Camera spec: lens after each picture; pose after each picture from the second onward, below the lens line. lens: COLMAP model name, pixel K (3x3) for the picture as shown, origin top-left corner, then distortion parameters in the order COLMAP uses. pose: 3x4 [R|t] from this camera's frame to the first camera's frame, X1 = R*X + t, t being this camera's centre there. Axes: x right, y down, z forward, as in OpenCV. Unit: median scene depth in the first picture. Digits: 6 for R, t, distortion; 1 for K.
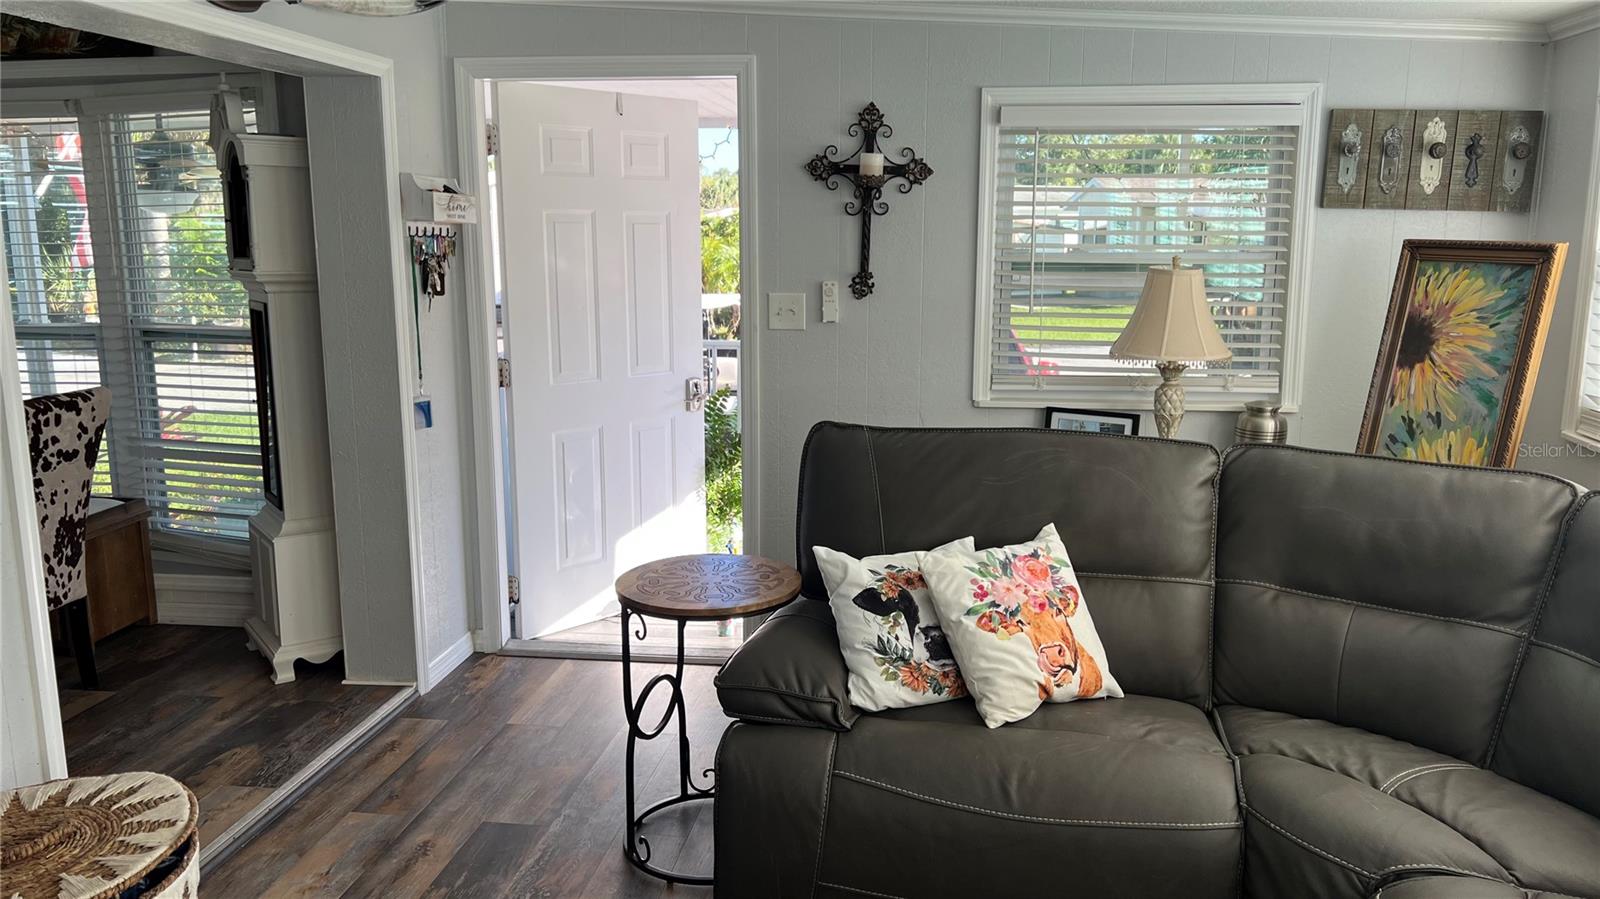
lens RADIAL K [[1217.8, 0, 800.0], [0, 1217.8, 449.5], [0, 0, 1]] dist [0.065188, -0.133788]
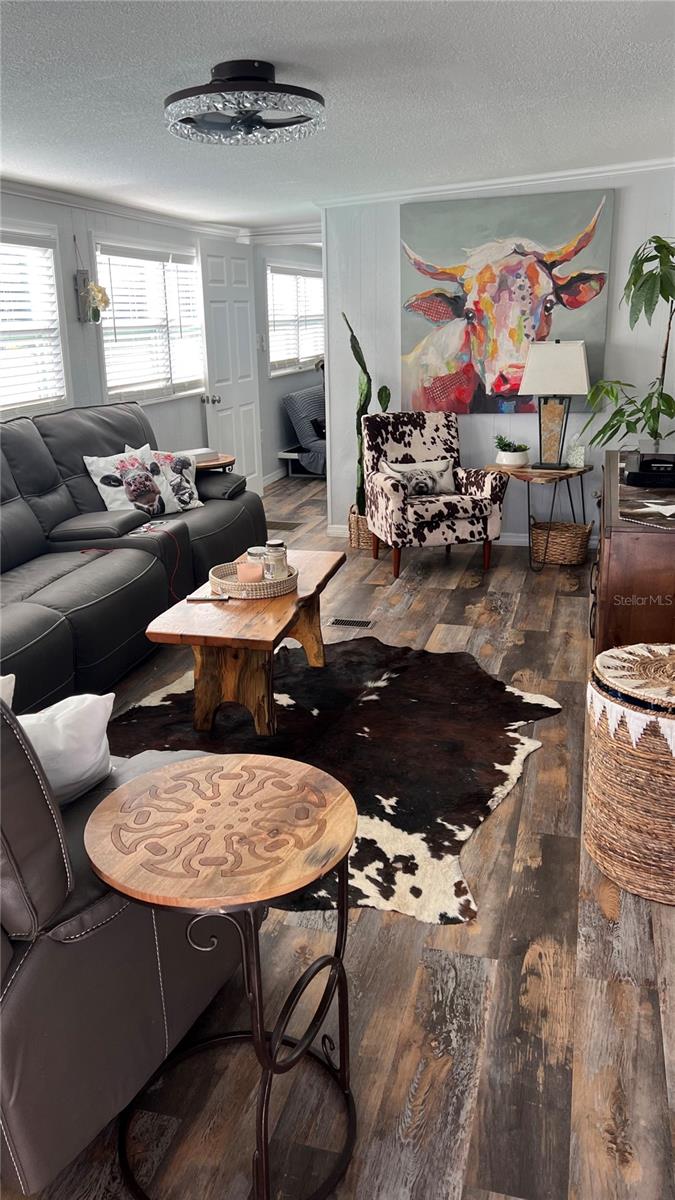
lens RADIAL K [[913.4, 0, 337.5], [0, 913.4, 600.0], [0, 0, 1]] dist [0.065188, -0.133788]
pose [[-0.992288, -0.029624, 0.120358, -0.199642], [0.029729, 0.885795, 0.463124, -0.244202], [-0.120332, 0.463130, -0.878083, 1.405853]]
